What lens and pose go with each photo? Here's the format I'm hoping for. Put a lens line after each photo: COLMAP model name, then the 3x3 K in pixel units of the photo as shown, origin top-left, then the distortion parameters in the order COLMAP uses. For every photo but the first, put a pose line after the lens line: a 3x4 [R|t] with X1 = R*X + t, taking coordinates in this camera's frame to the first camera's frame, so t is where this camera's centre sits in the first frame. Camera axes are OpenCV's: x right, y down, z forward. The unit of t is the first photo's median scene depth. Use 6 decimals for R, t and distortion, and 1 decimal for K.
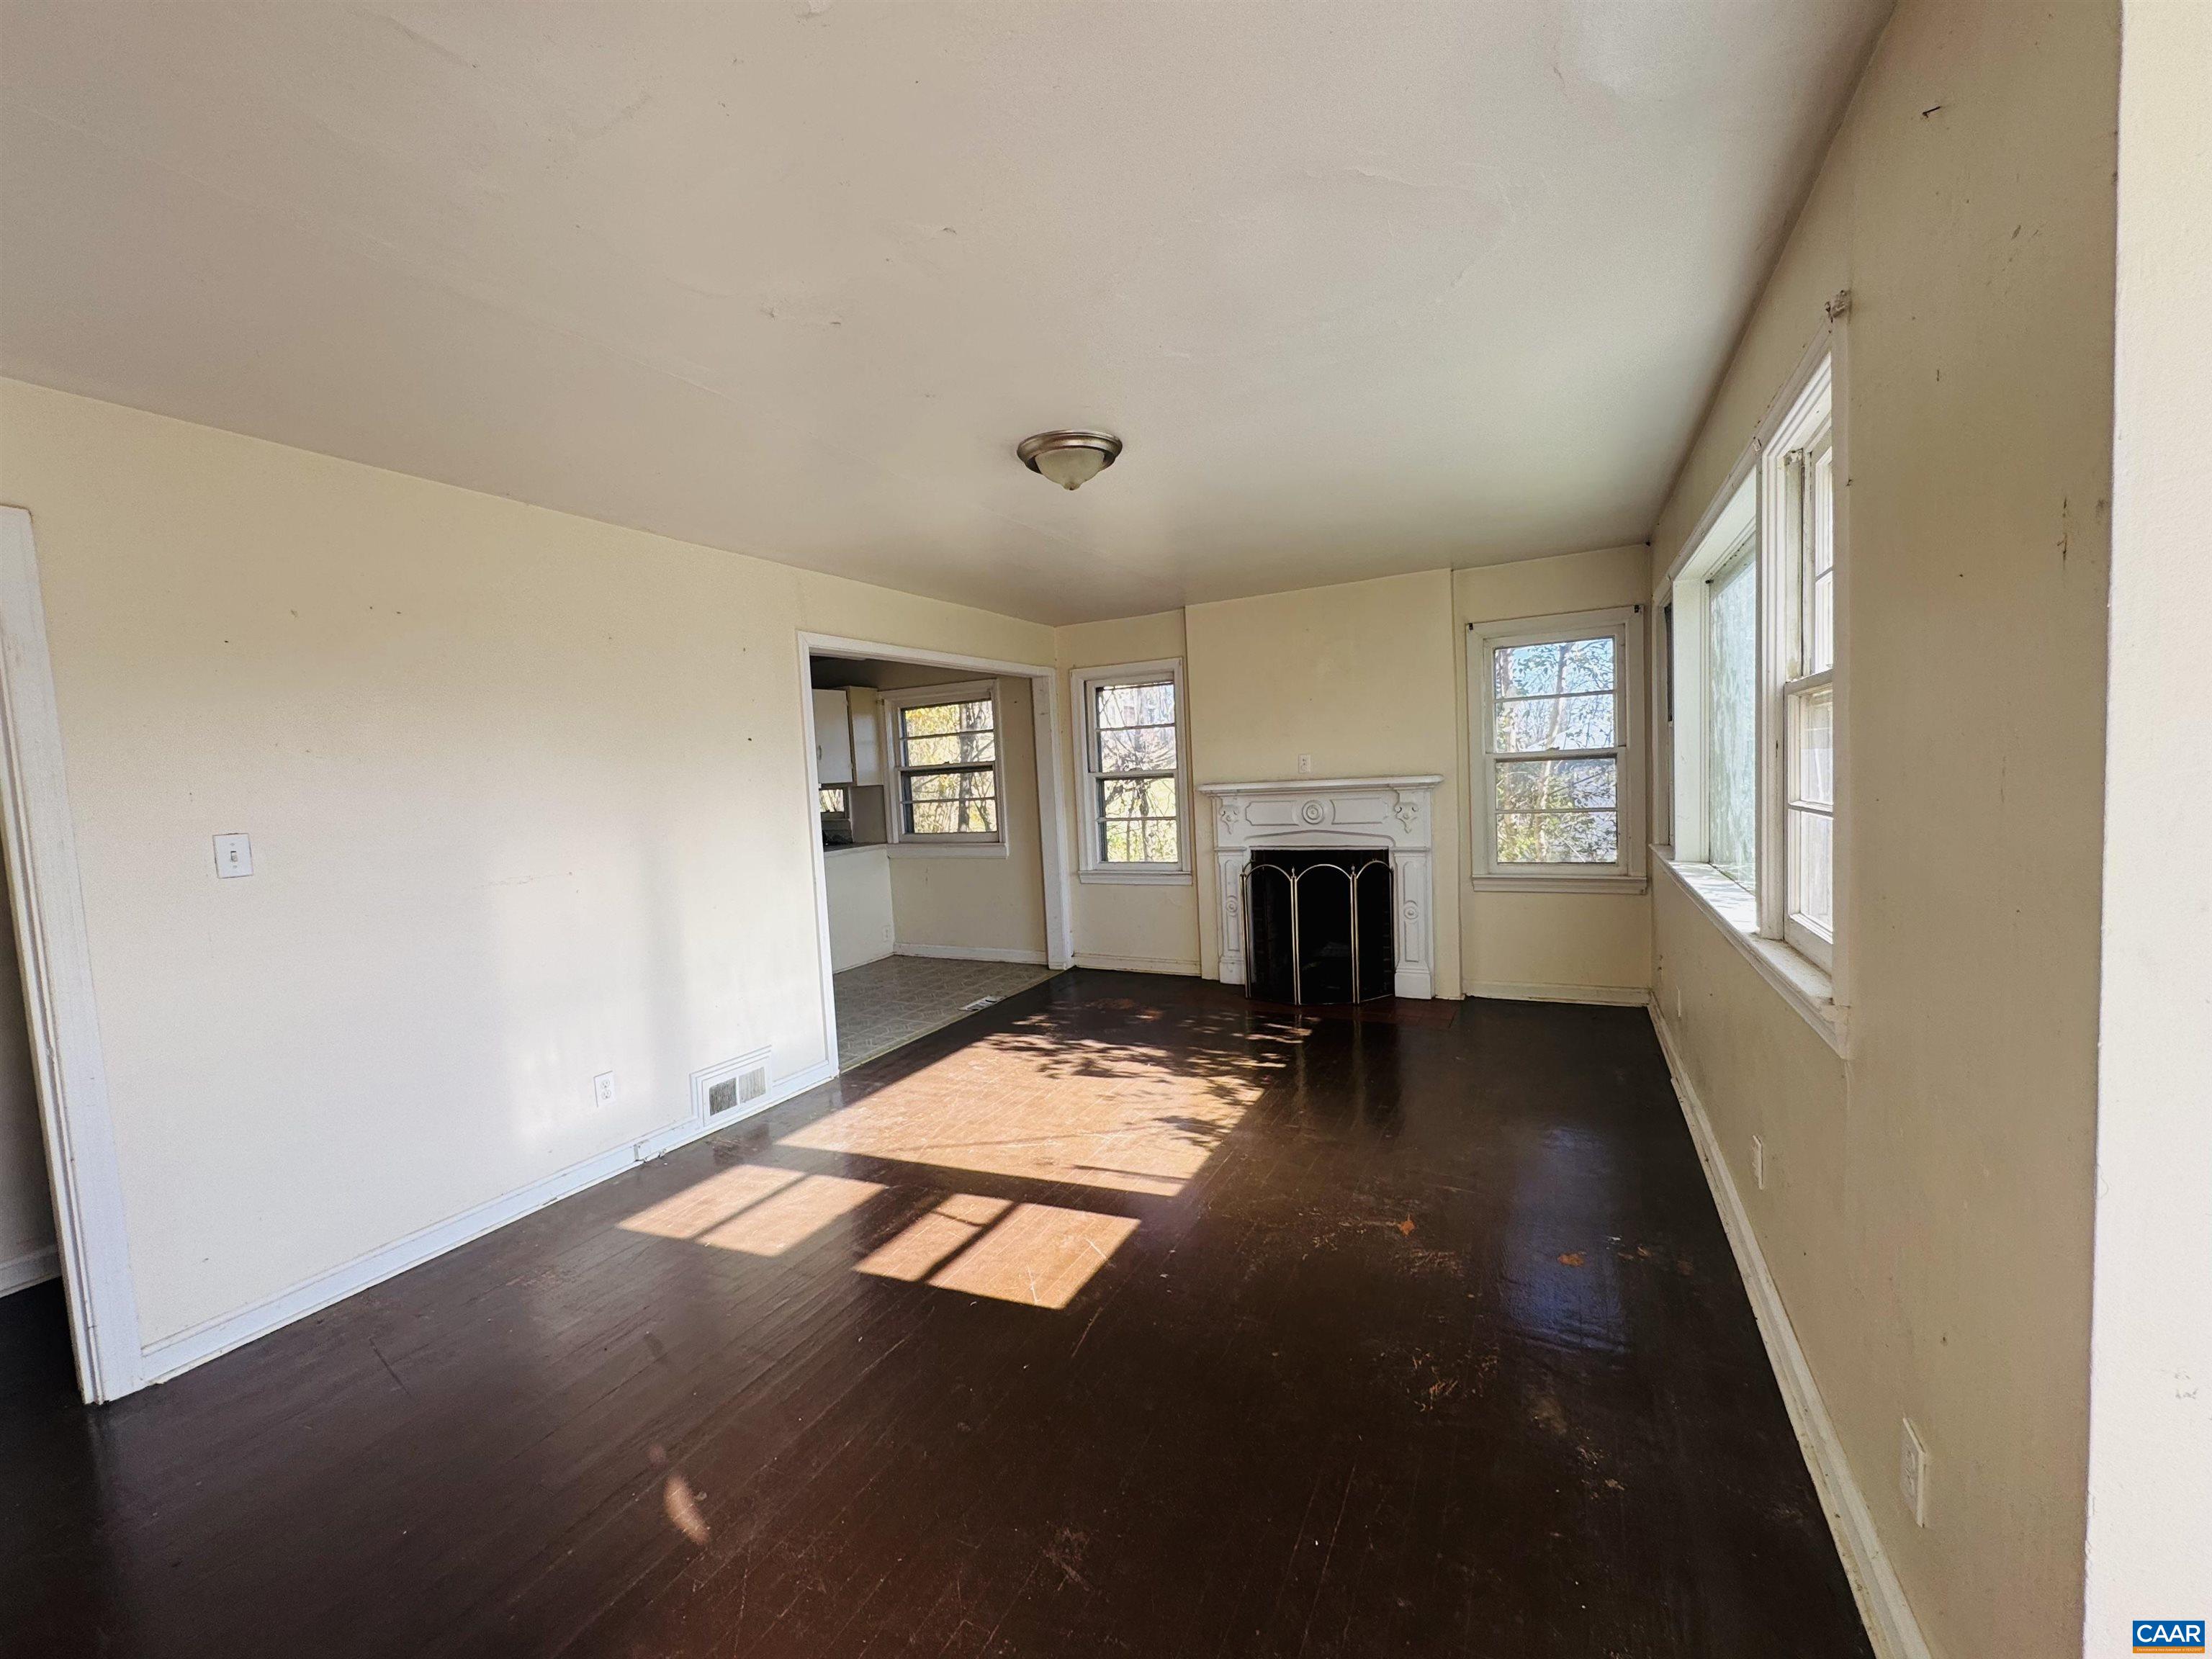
lens RADIAL K [[899.3, 0, 1111.9], [0, 899.3, 818.8], [0, 0, 1]] dist [0.001075, 0.000159]
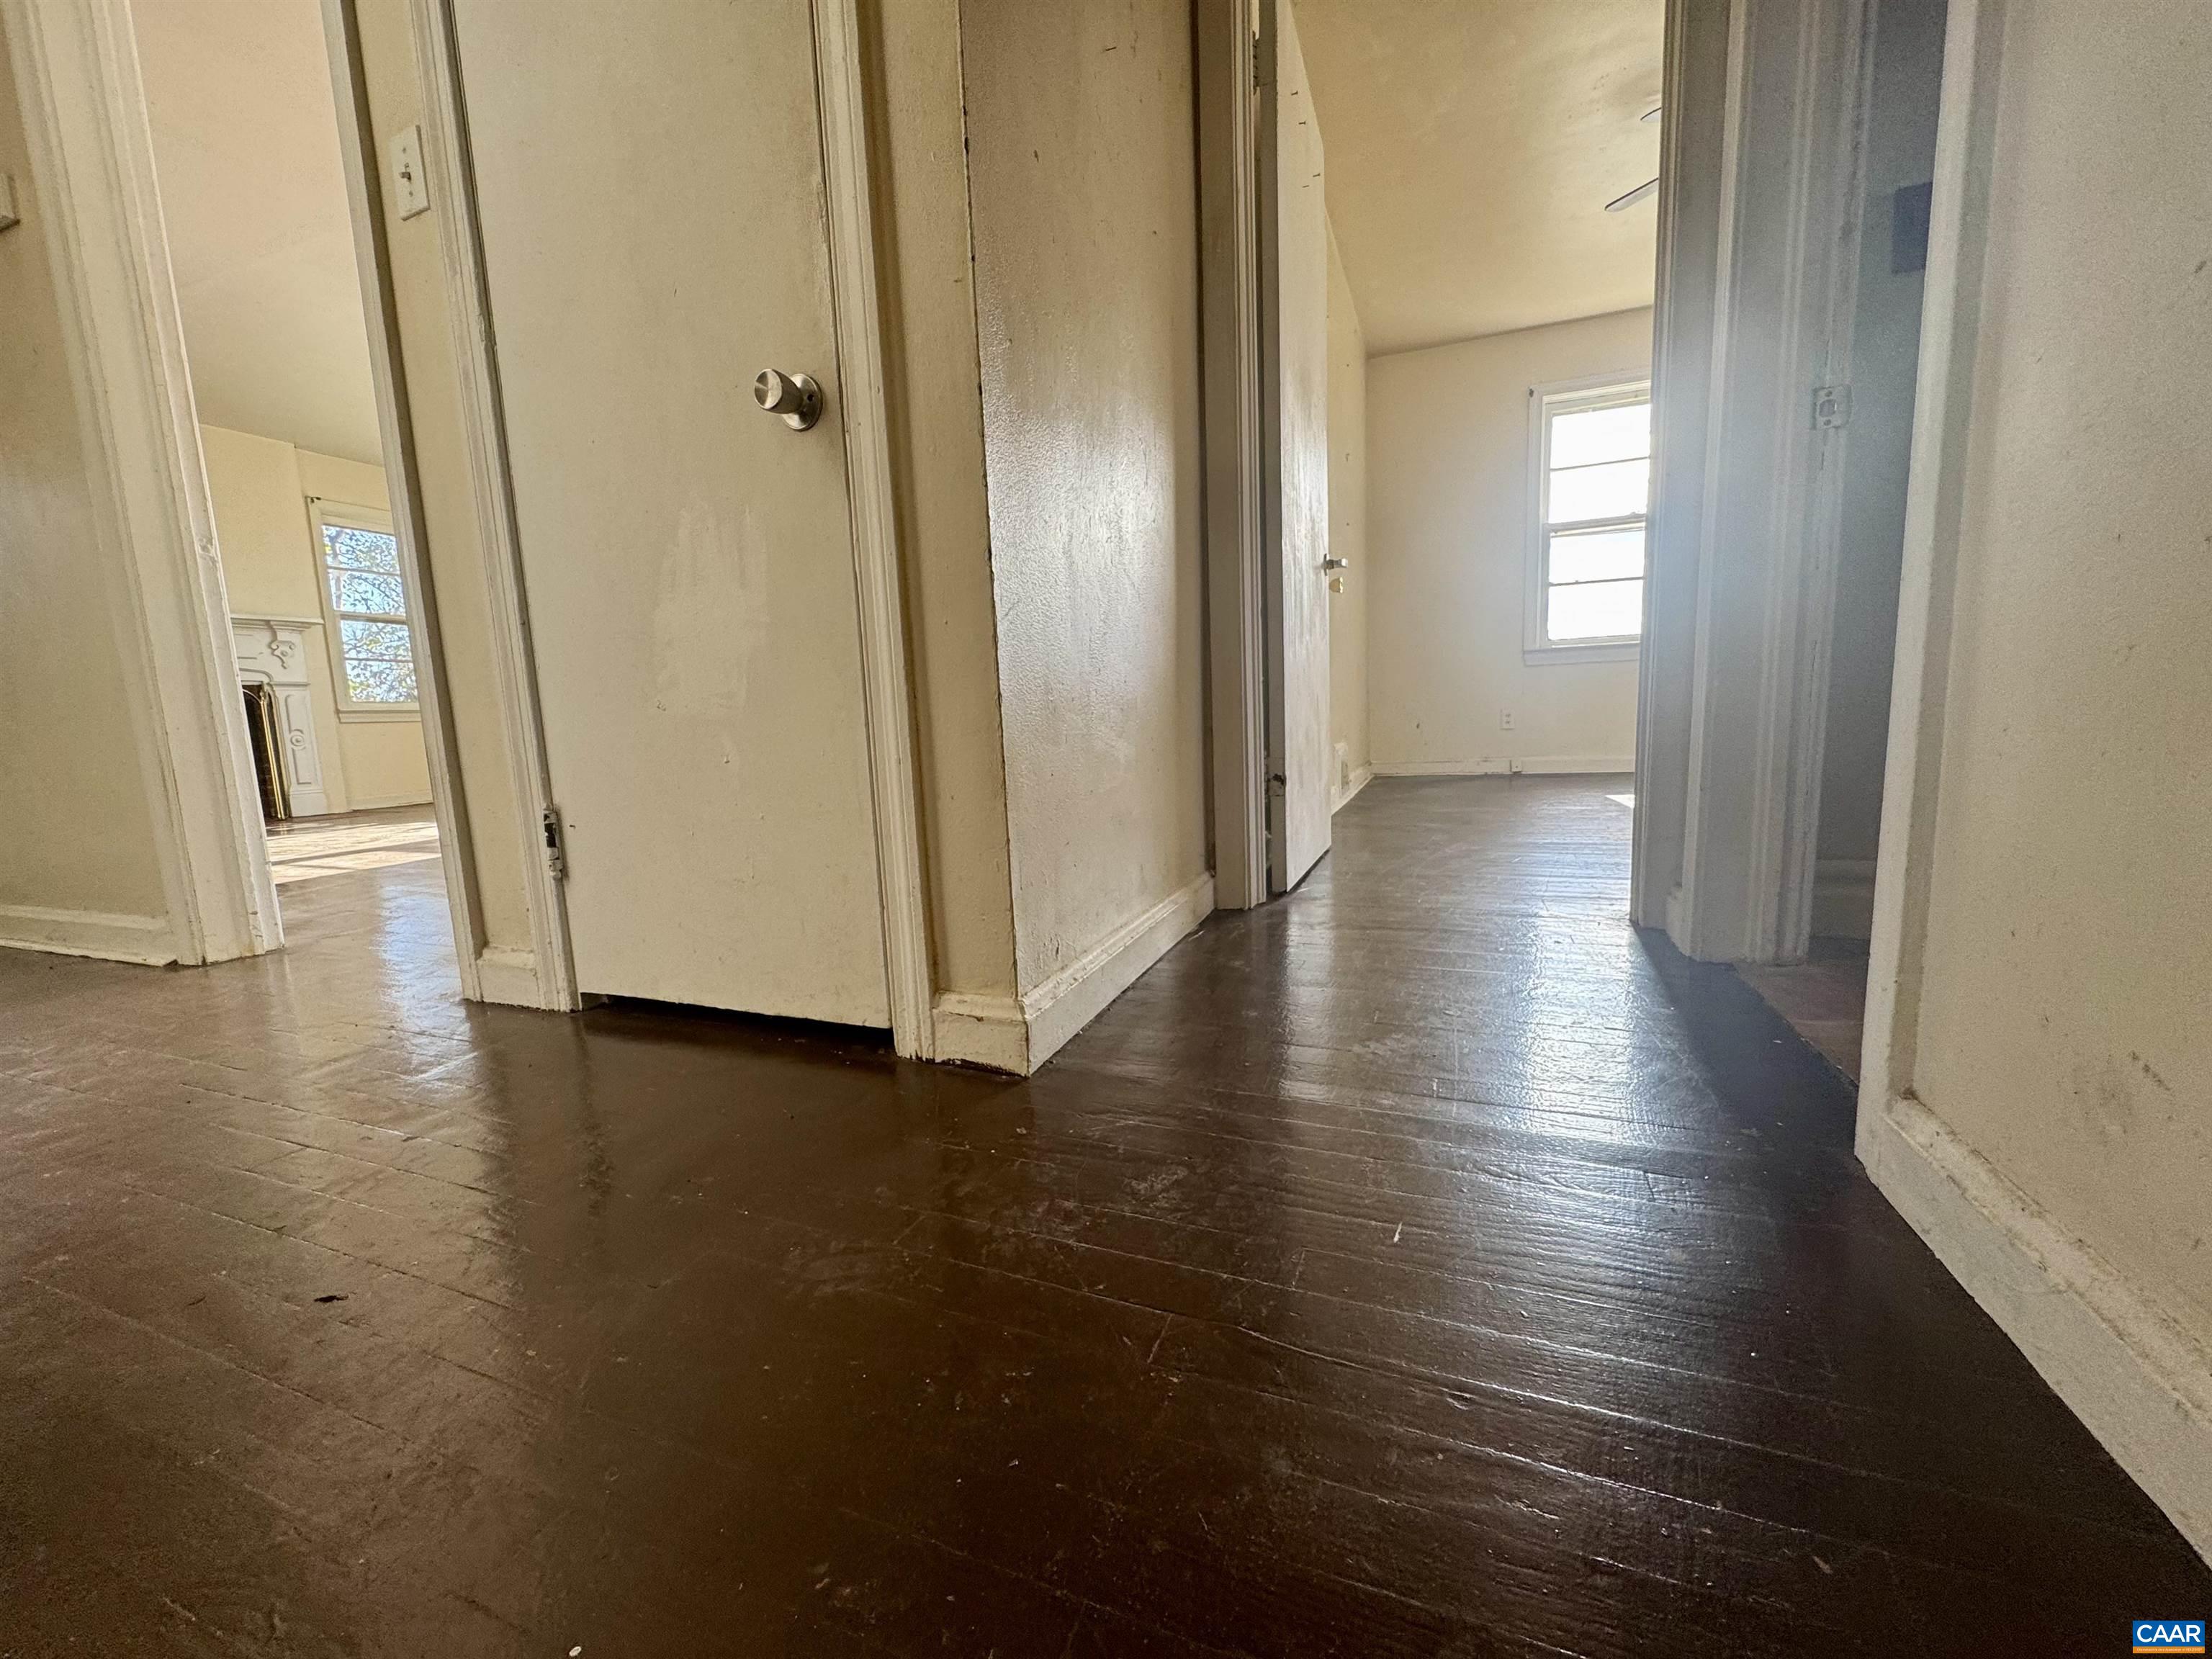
lens RADIAL K [[875.9, 0, 1100.9], [0, 875.9, 831.4], [0, 0, 1]] dist [-0.003330, 0.000453]
pose [[-0.082144, -0.069618, 0.994186, -1.000691], [0.108039, 0.991056, 0.078326, 0.282365], [-0.990747, 0.113845, -0.073888, 0.098835]]
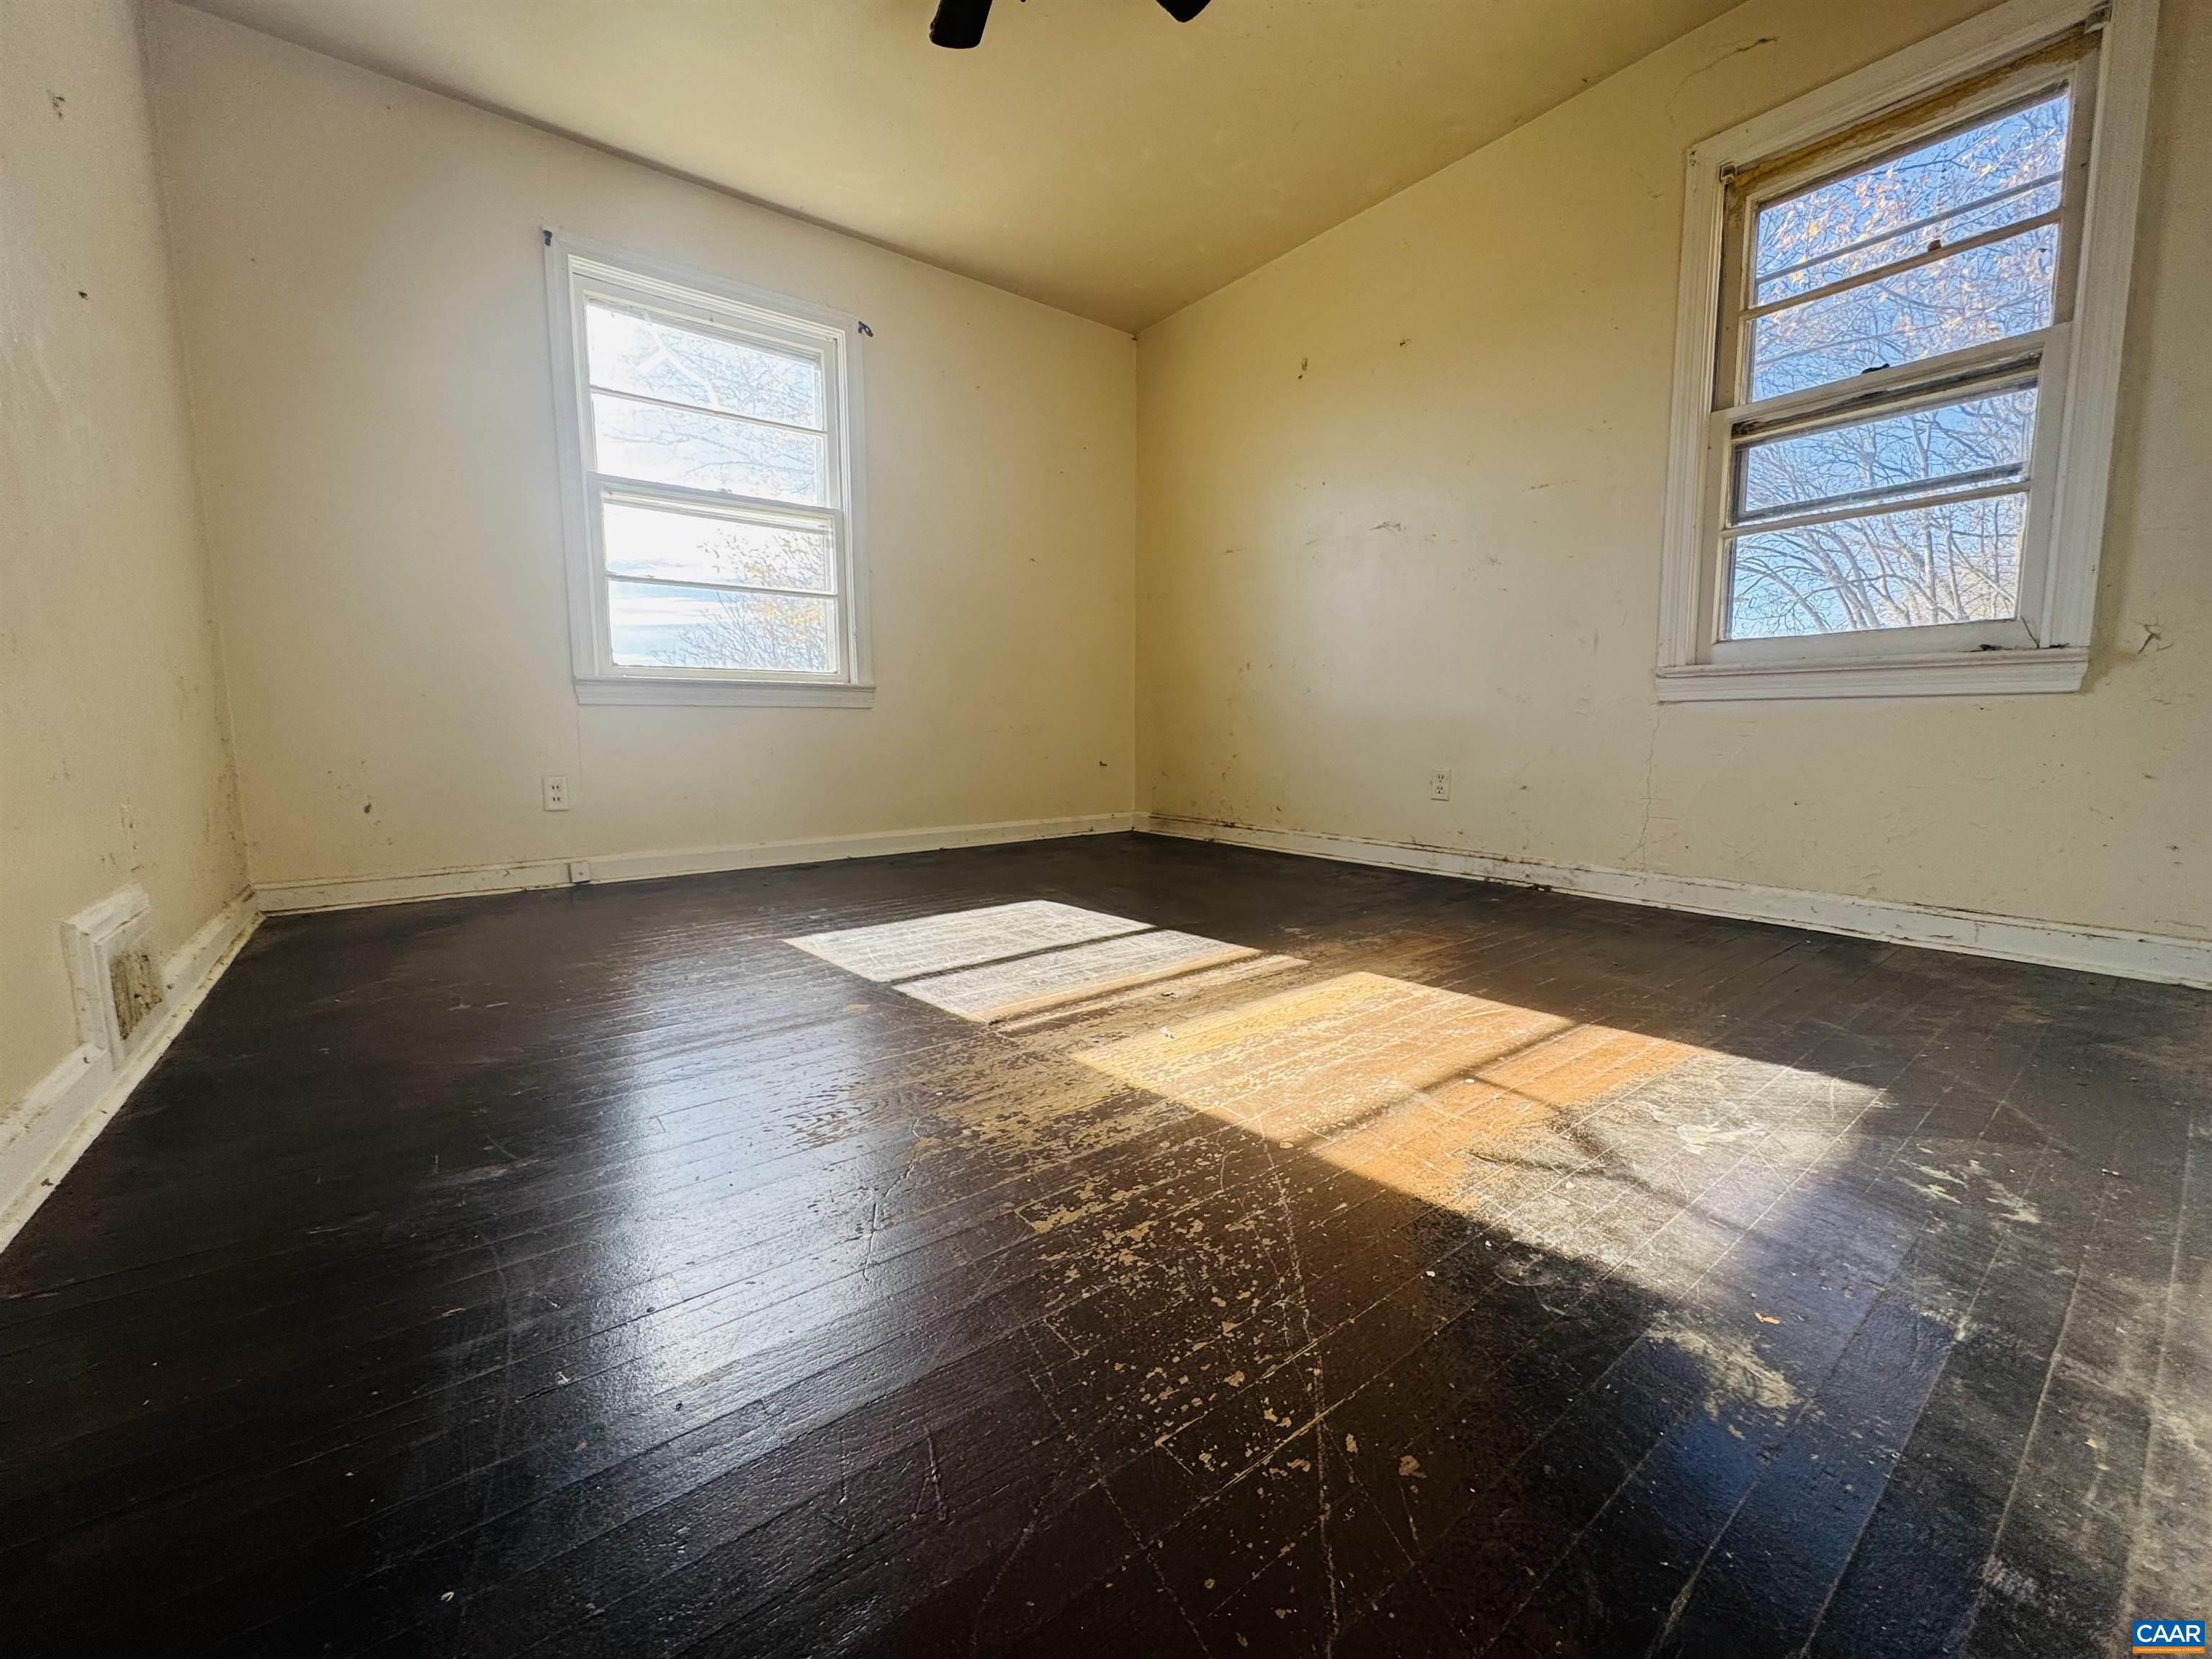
lens RADIAL K [[875.9, 0, 1100.9], [0, 875.9, 831.4], [0, 0, 1]] dist [-0.003330, 0.000453]
pose [[-0.903947, 0.010010, 0.427528, -0.563273], [0.079264, 0.986325, 0.144499, 0.249447], [-0.420235, 0.164507, -0.892379, -0.101537]]
